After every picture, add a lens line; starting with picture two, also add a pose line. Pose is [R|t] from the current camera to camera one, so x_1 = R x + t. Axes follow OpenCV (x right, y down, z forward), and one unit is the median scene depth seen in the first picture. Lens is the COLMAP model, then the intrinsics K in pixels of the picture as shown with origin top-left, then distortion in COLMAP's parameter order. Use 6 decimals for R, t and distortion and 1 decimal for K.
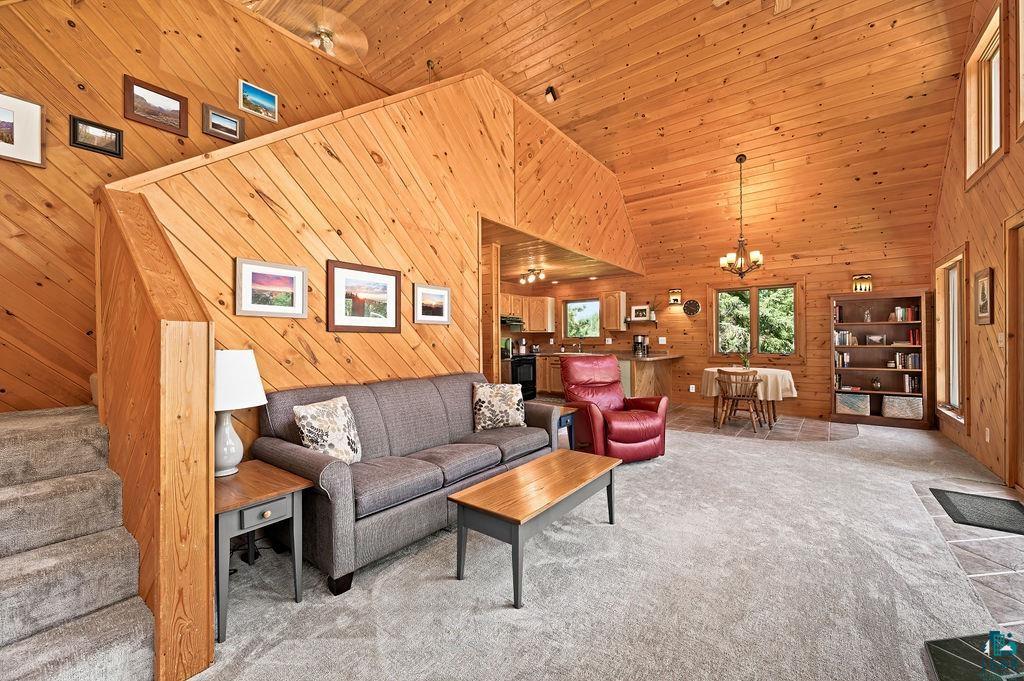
lens RADIAL K [[406.2, 0, 510.2], [0, 406.2, 341.6], [0, 0, 1]] dist [-0.001785, 0.000112]
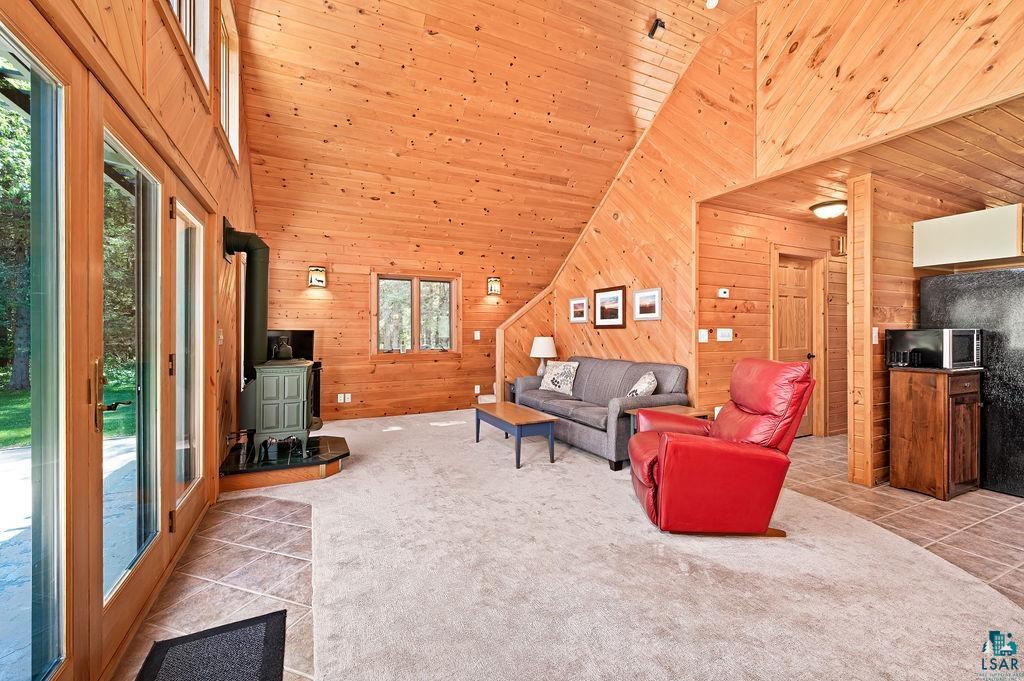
lens RADIAL K [[426.3, 0, 516.3], [0, 426.3, 333.2], [0, 0, 1]] dist [-0.001585, 0.000517]
pose [[-0.444445, 0.004398, -0.895795, 0.736467], [0.002548, 0.999990, 0.003645, -0.006113], [0.895803, -0.000662, -0.444452, 0.781817]]
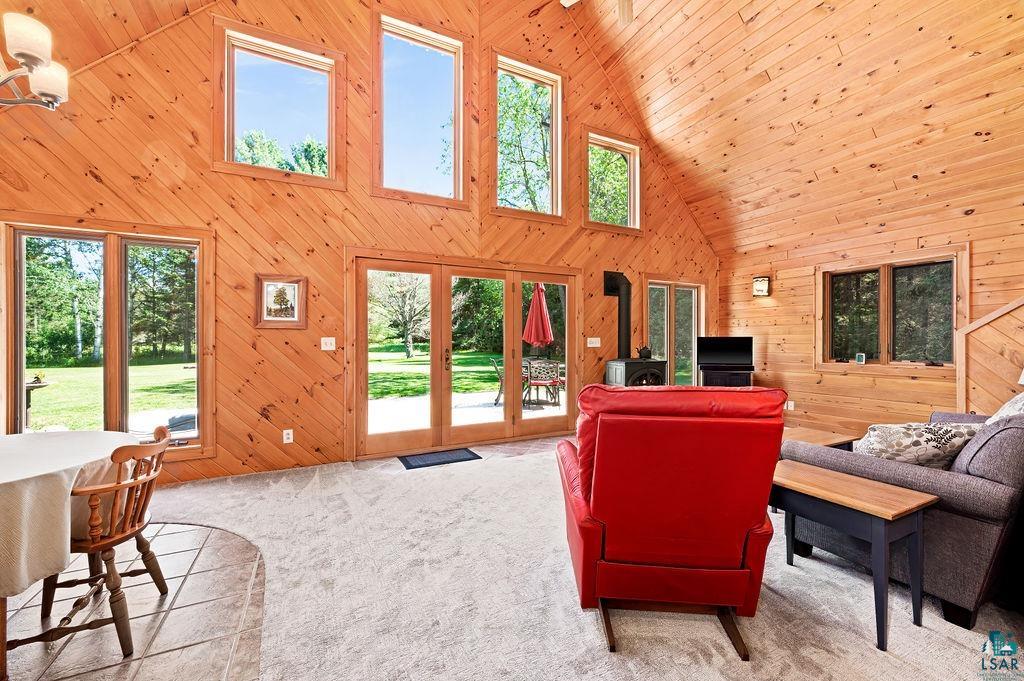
lens RADIAL K [[406.2, 0, 509.7], [0, 406.2, 338.9], [0, 0, 1]] dist [-0.001785, 0.000112]
pose [[-0.899404, 0.008984, 0.437026, 0.144254], [0.007197, 0.999958, -0.005744, -0.003805], [-0.437060, -0.002021, -0.899430, 1.124259]]
